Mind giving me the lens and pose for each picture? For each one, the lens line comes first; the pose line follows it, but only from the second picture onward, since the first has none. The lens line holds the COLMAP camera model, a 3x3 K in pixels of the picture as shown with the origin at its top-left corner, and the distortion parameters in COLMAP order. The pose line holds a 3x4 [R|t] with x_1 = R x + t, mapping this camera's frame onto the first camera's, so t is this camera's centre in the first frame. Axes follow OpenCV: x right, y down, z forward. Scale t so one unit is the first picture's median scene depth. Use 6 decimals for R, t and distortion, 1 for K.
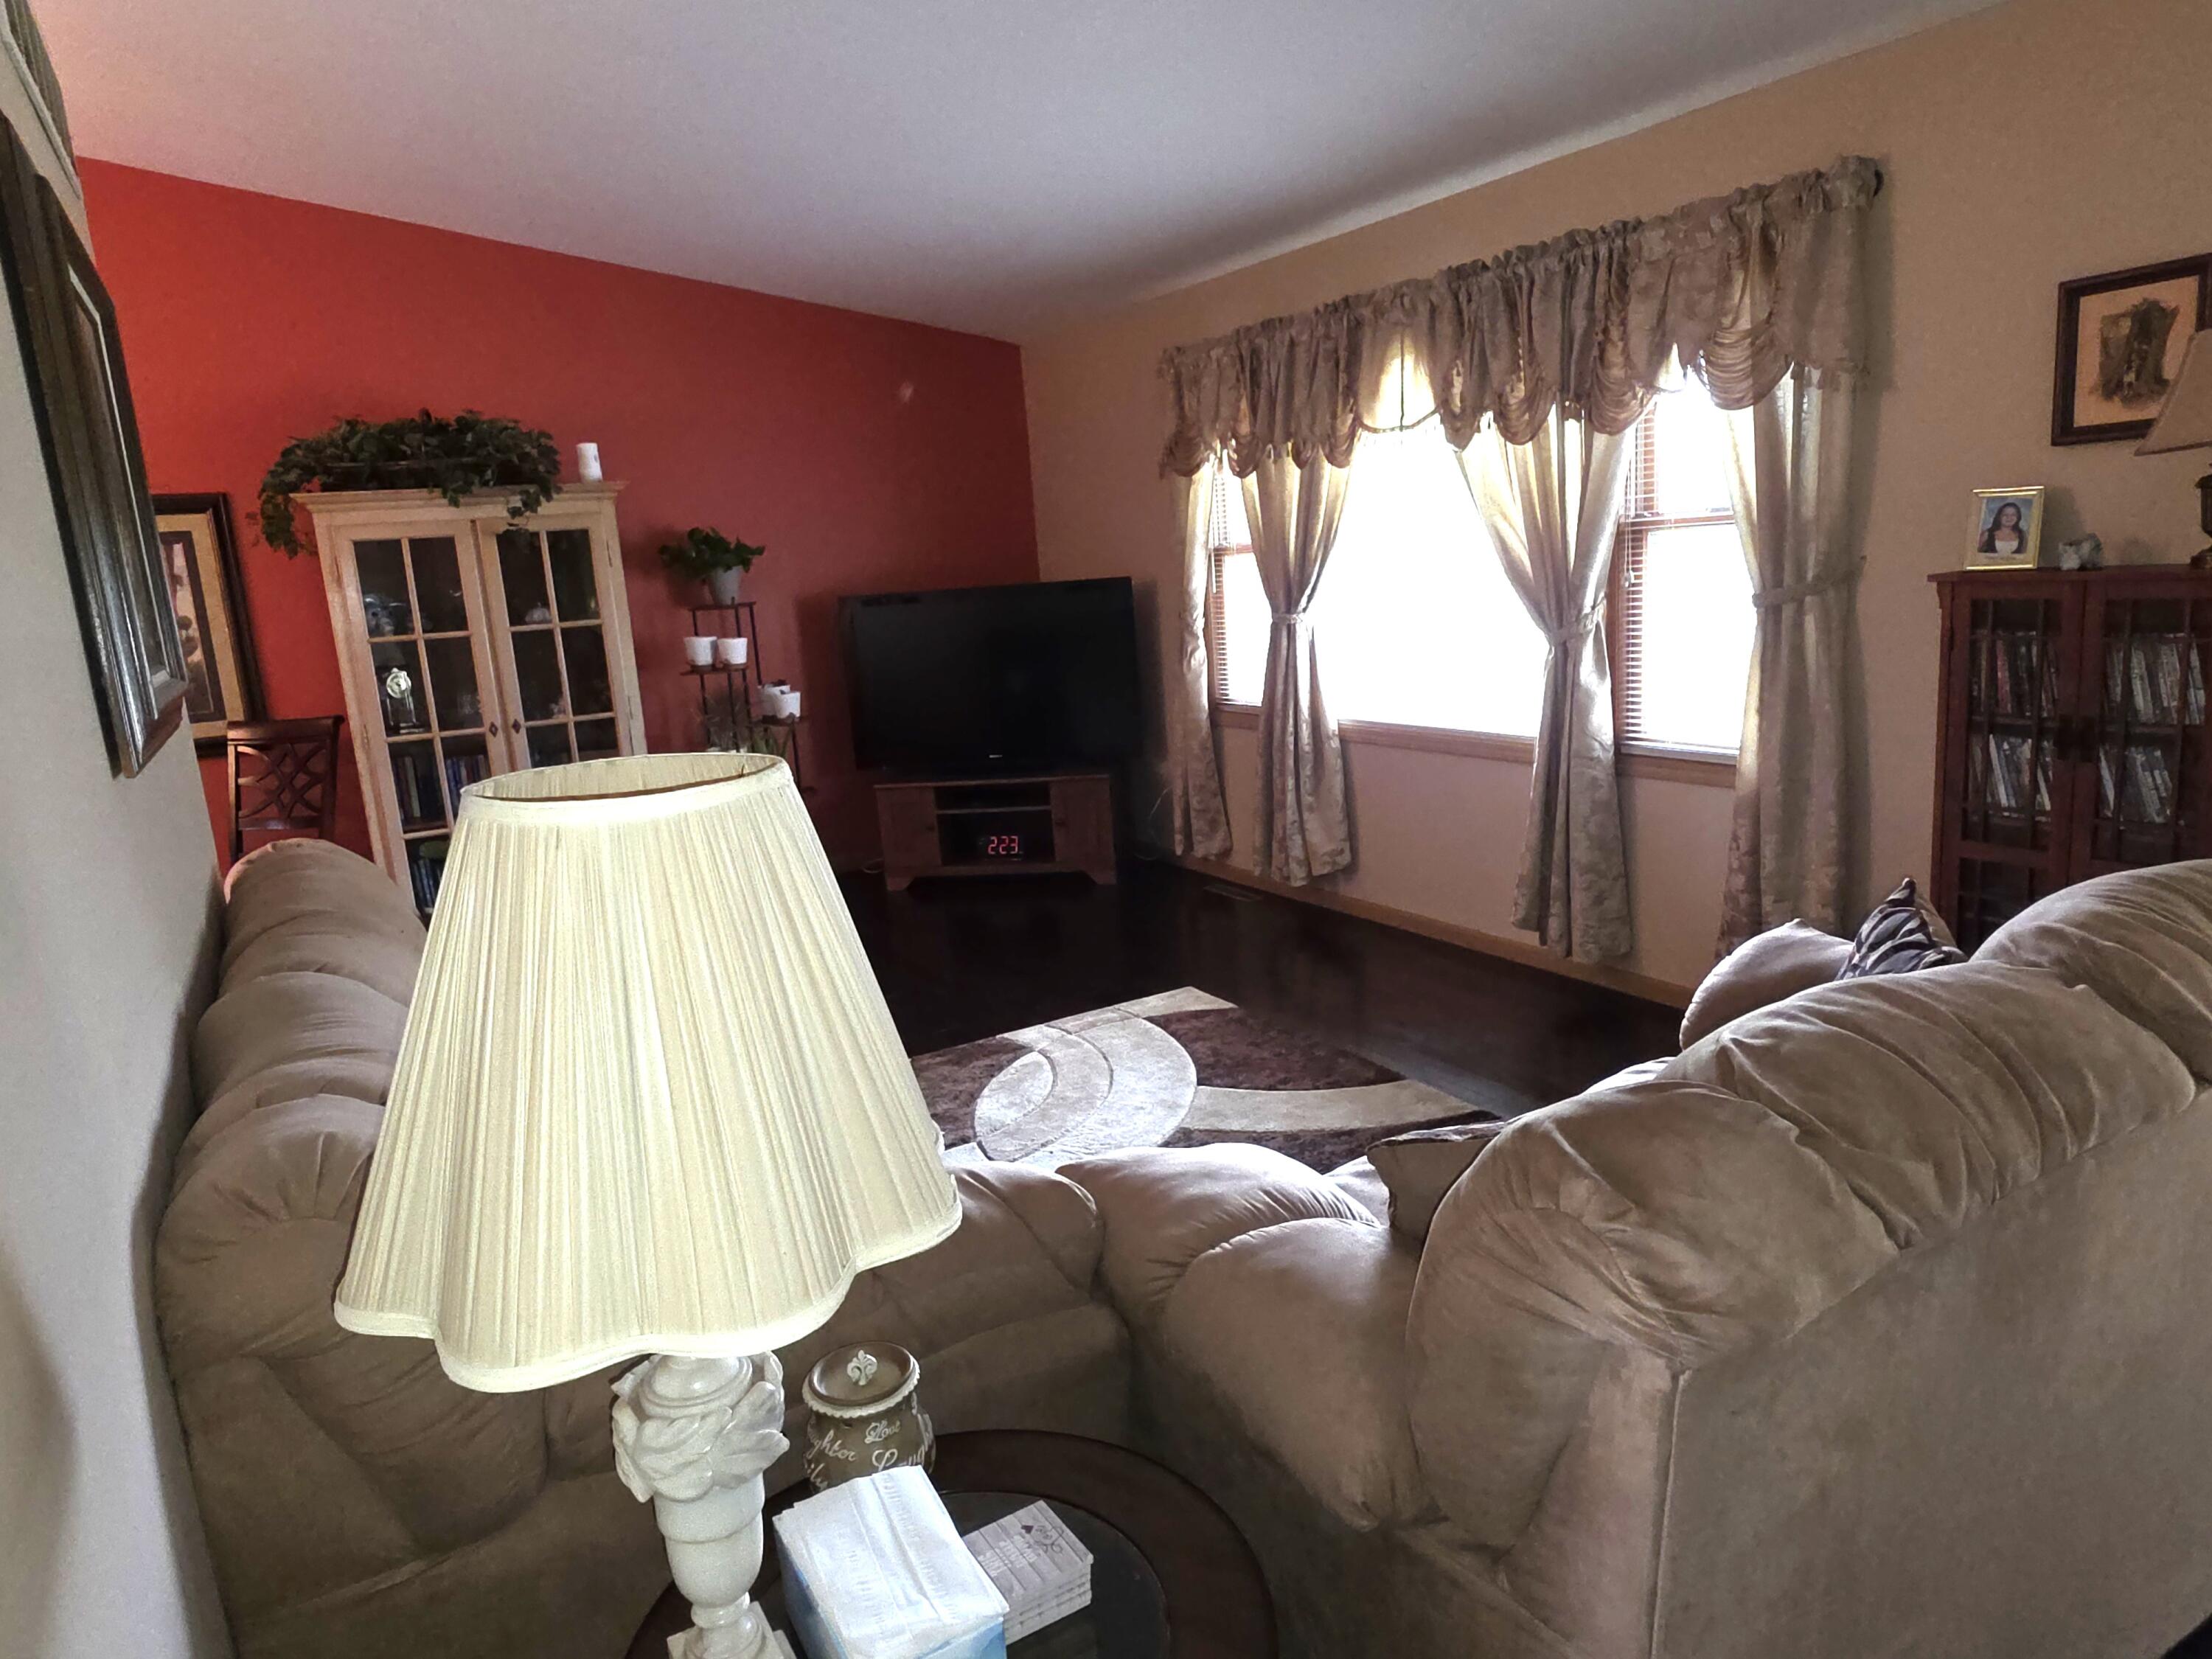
lens RADIAL K [[1383.6, 0, 1120.5], [0, 1383.6, 817.4], [0, 0, 1]] dist [-0.012303, 0.000351]
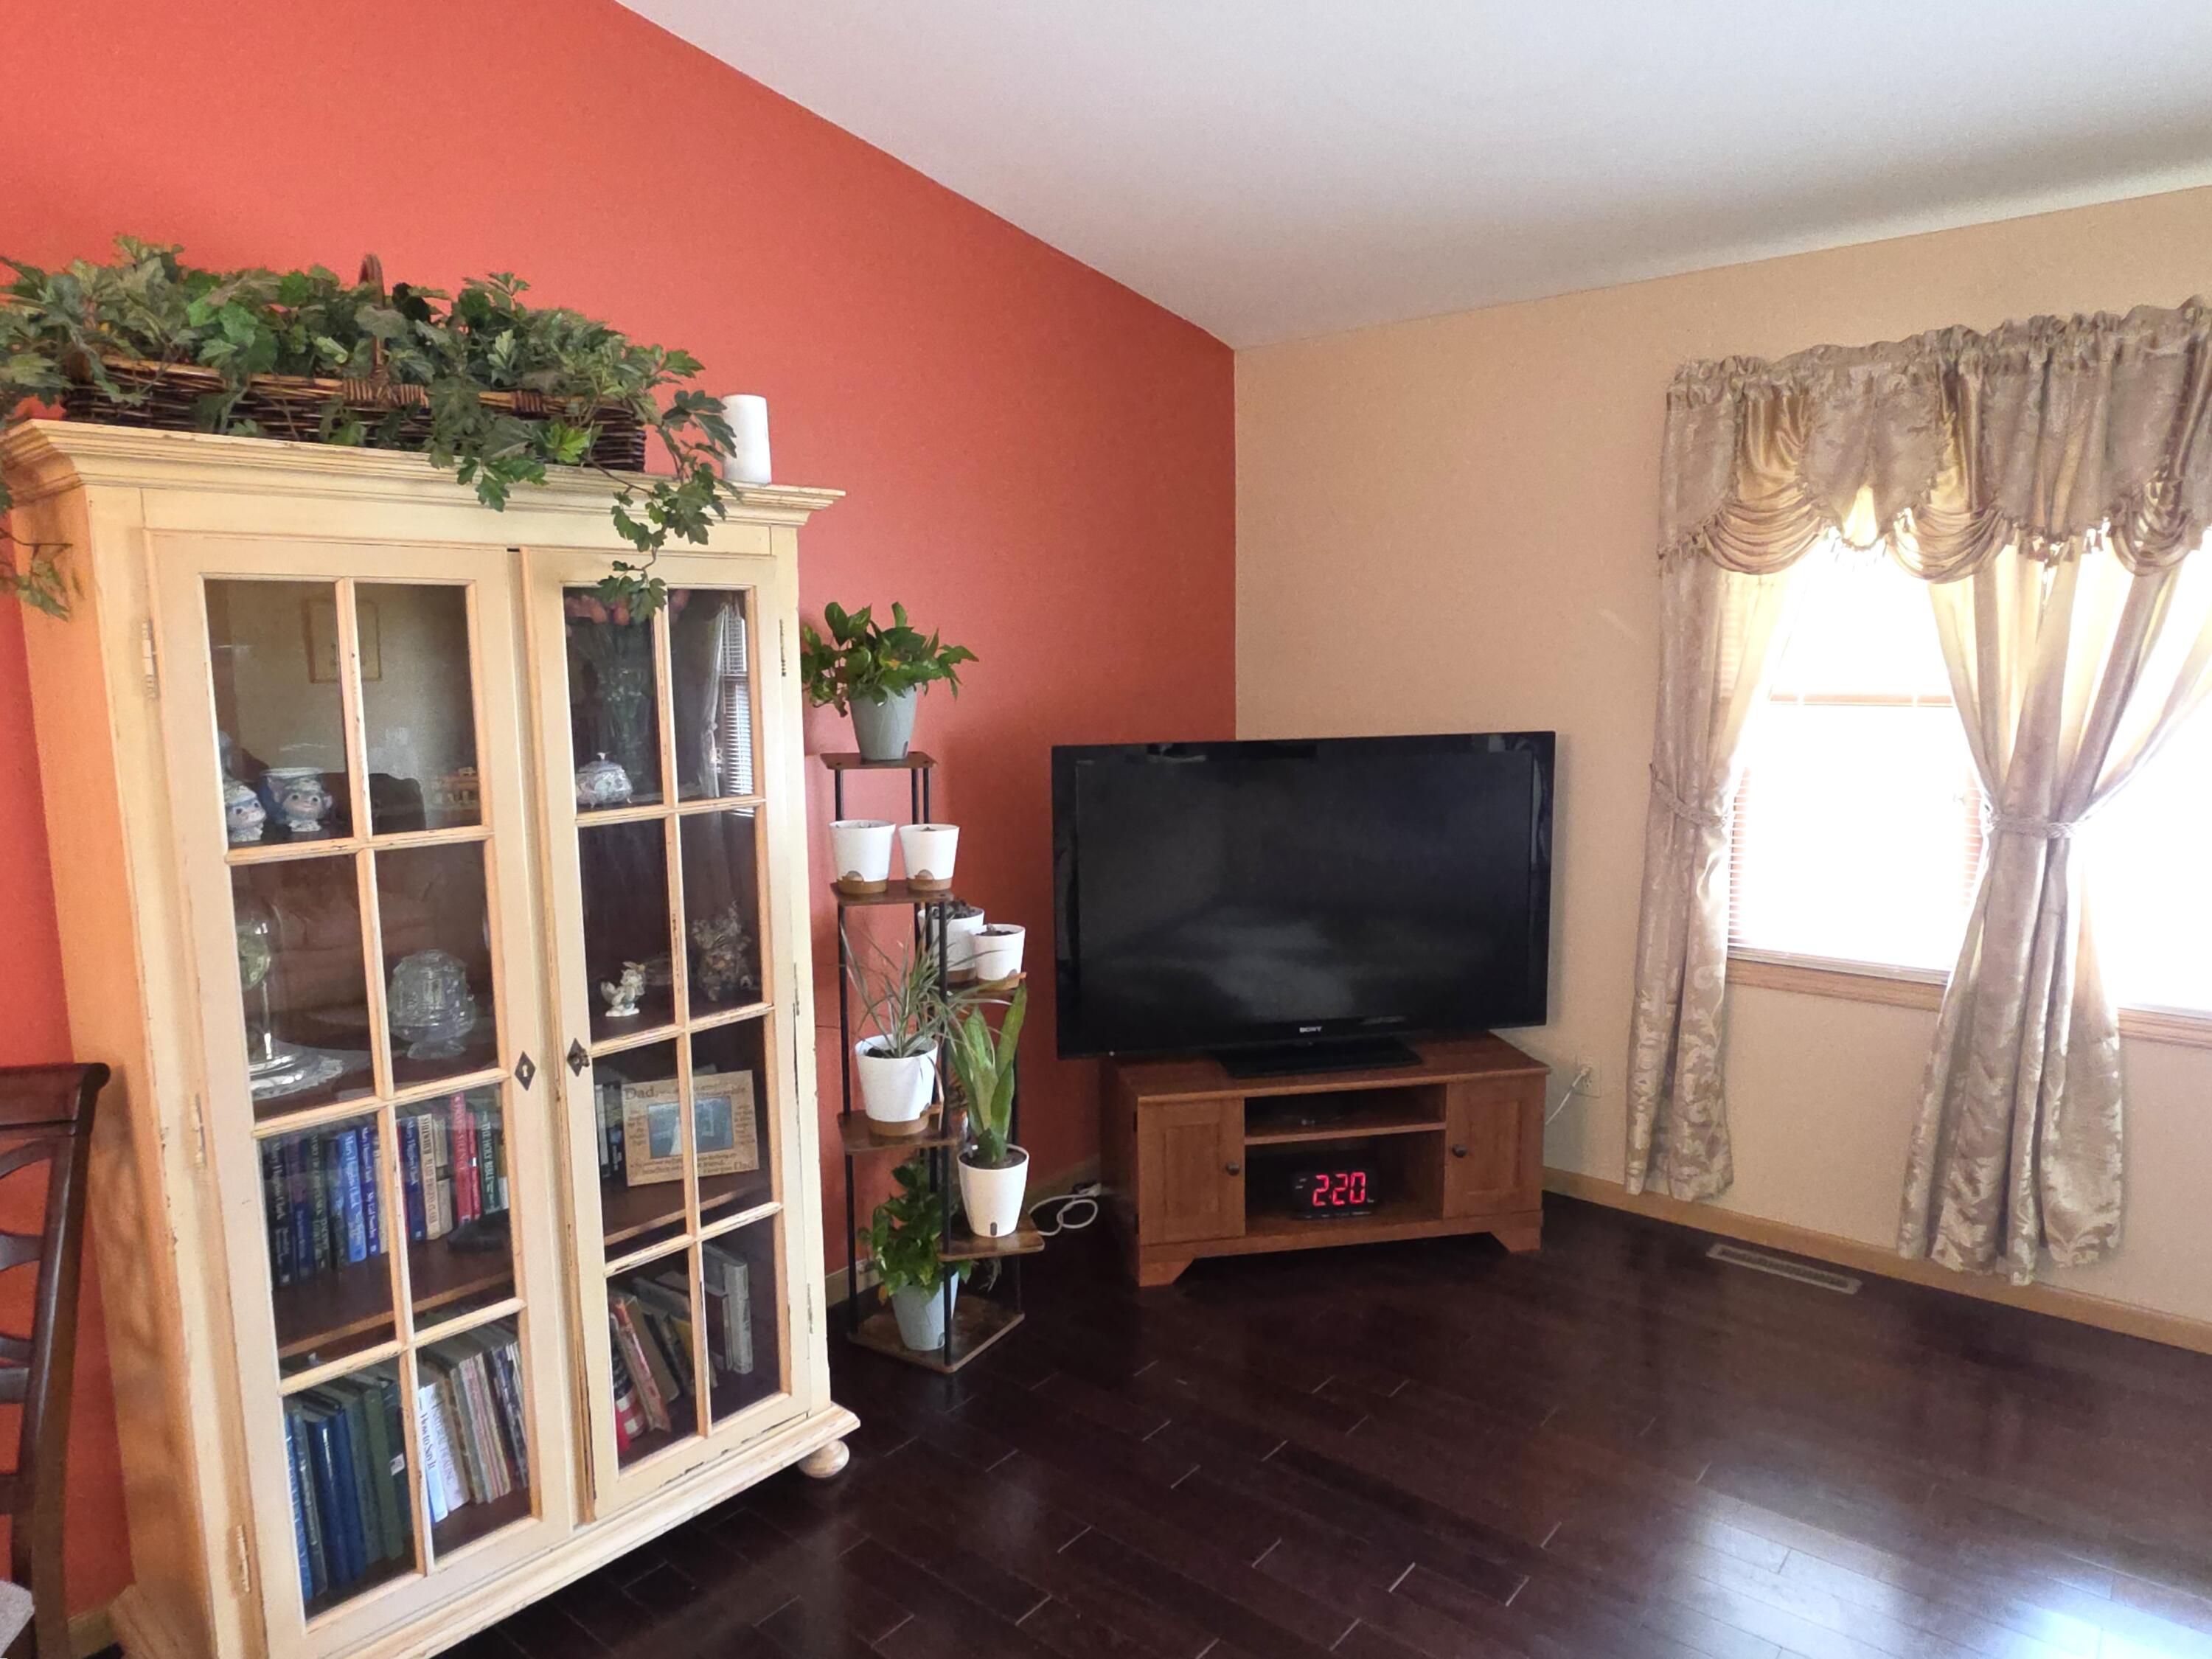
lens RADIAL K [[1383.6, 0, 1088.8], [0, 1383.6, 828.9], [0, 0, 1]] dist [-0.012303, 0.000351]
pose [[0.948559, 0.013525, 0.316312, -0.432903], [0.009321, 0.997461, -0.070601, -0.105064], [-0.316464, 0.069918, 0.946024, 0.574609]]
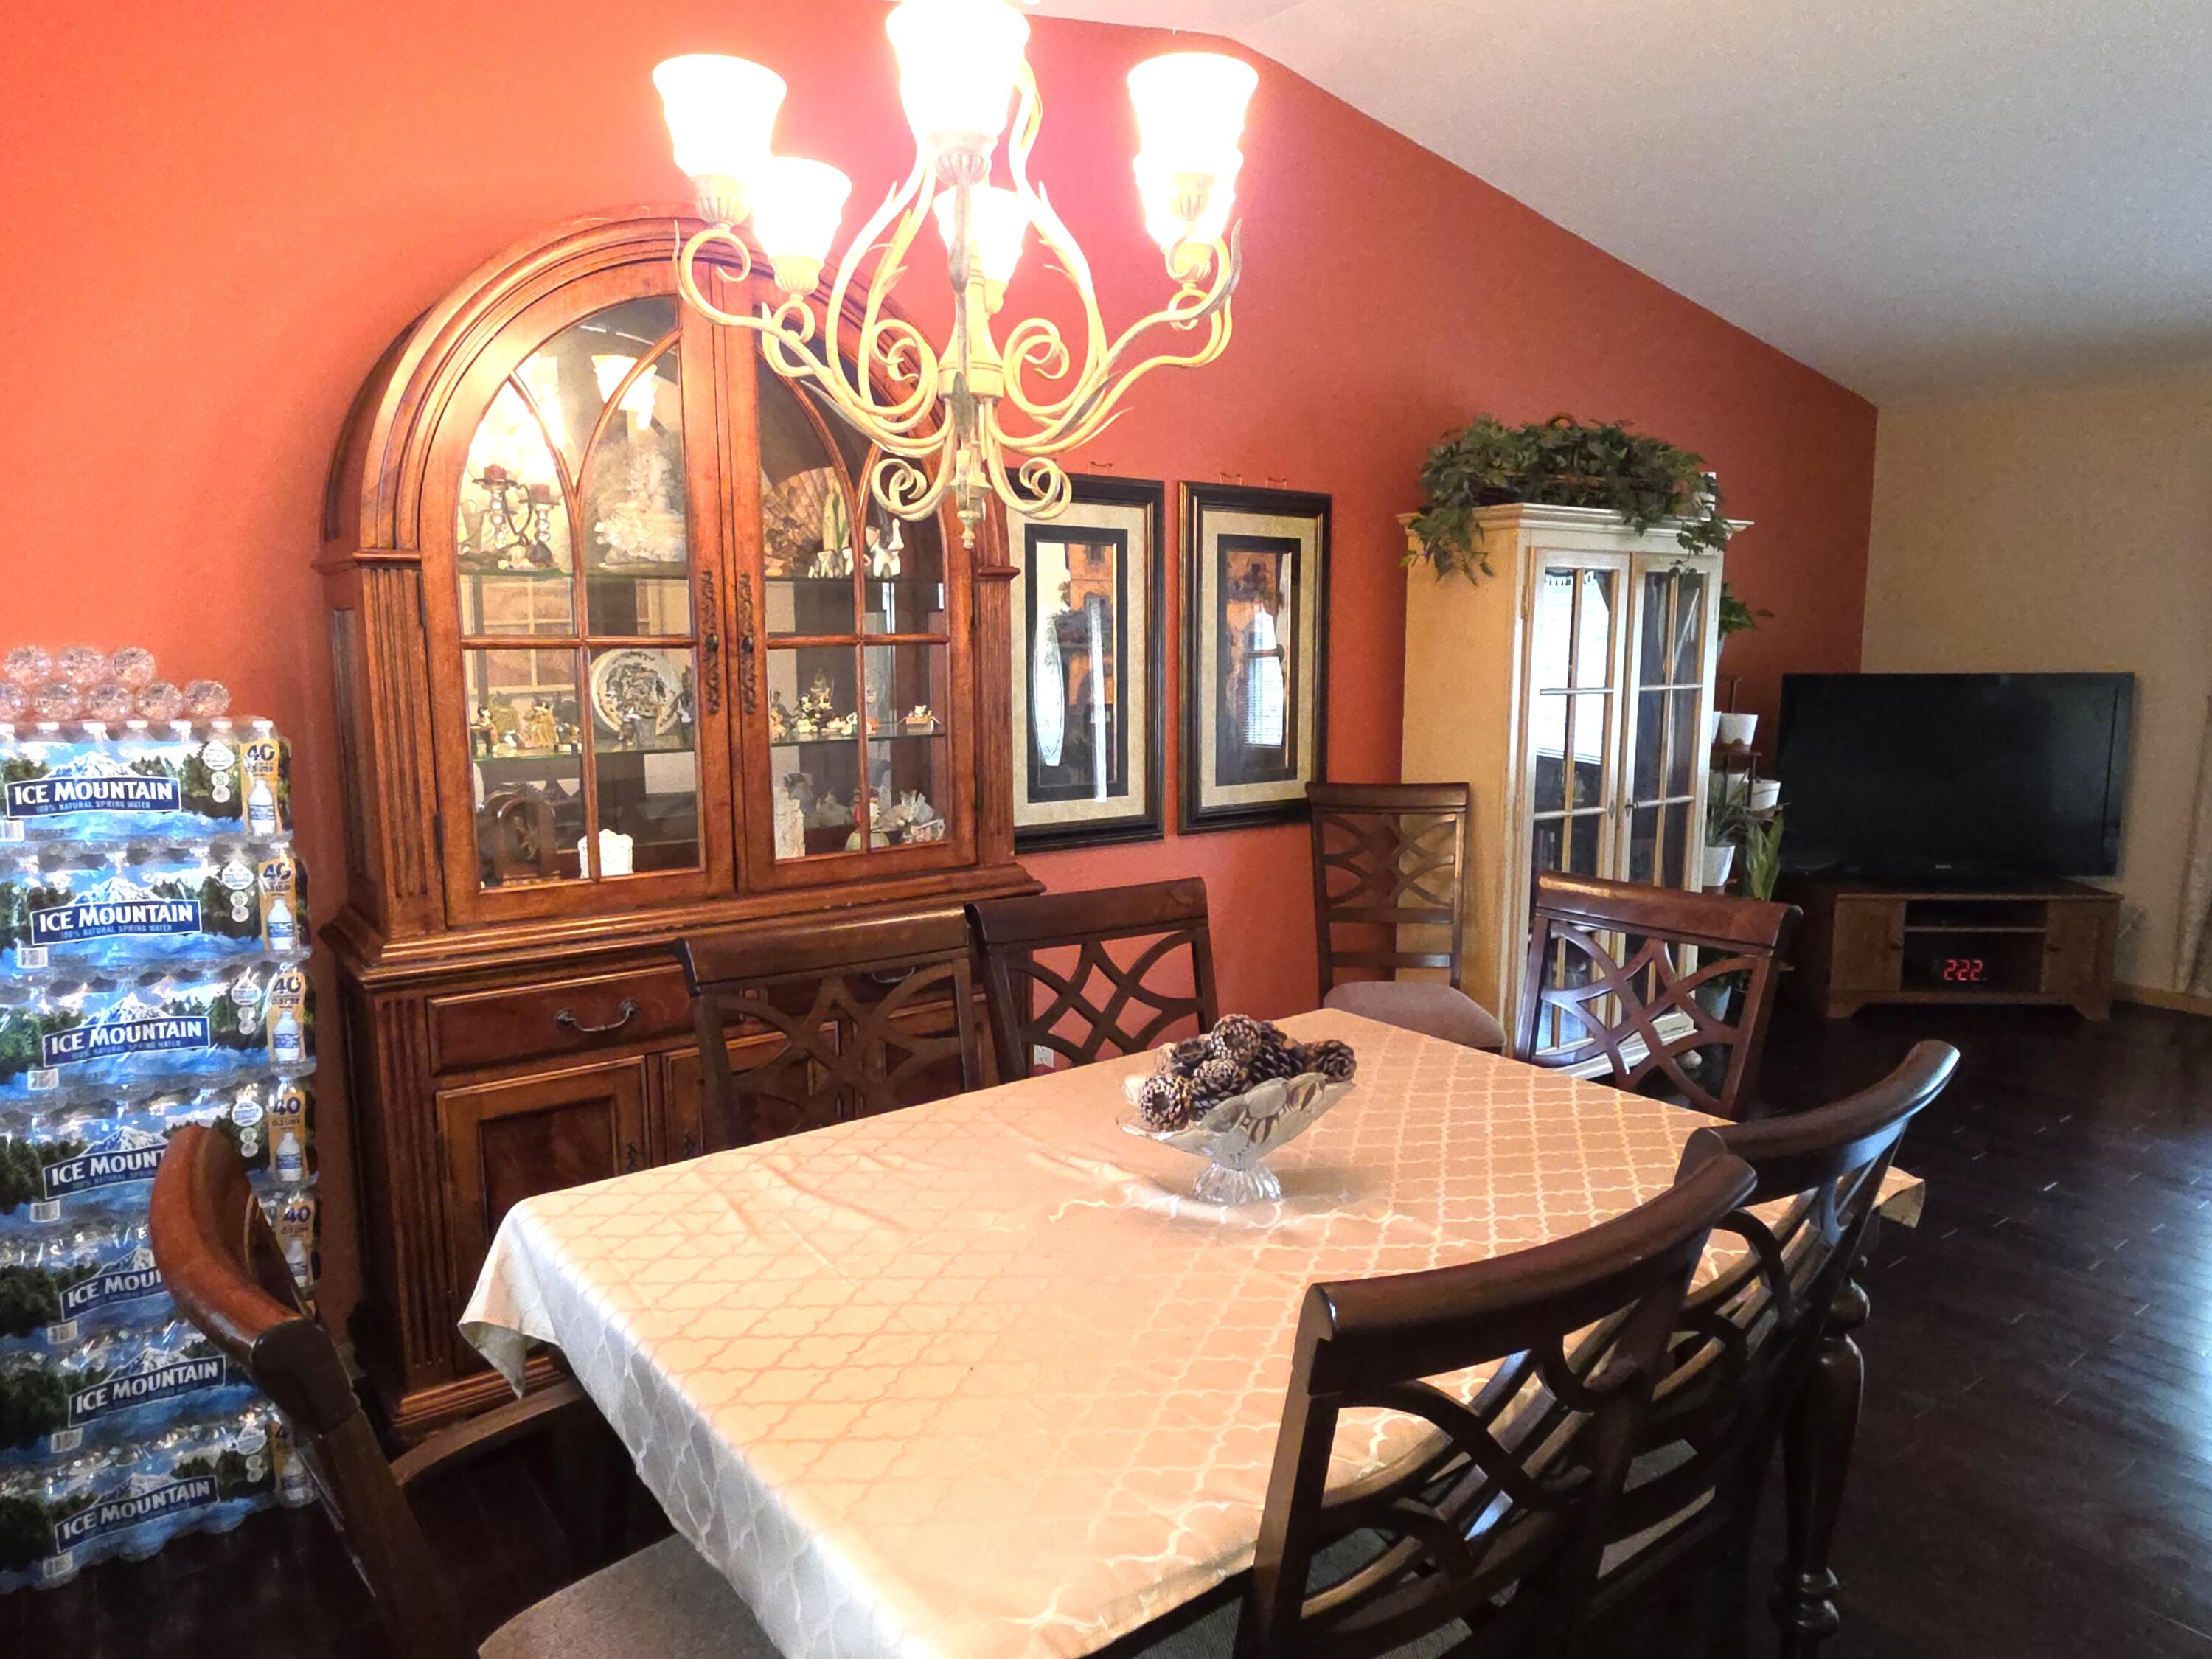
lens RADIAL K [[1383.6, 0, 1122.1], [0, 1383.6, 817.6], [0, 0, 1]] dist [-0.012303, 0.000351]
pose [[0.993477, 0.055895, 0.099399, -0.830799], [-0.049892, 0.996836, -0.061883, 0.005409], [-0.102543, 0.056520, 0.993122, 0.227066]]
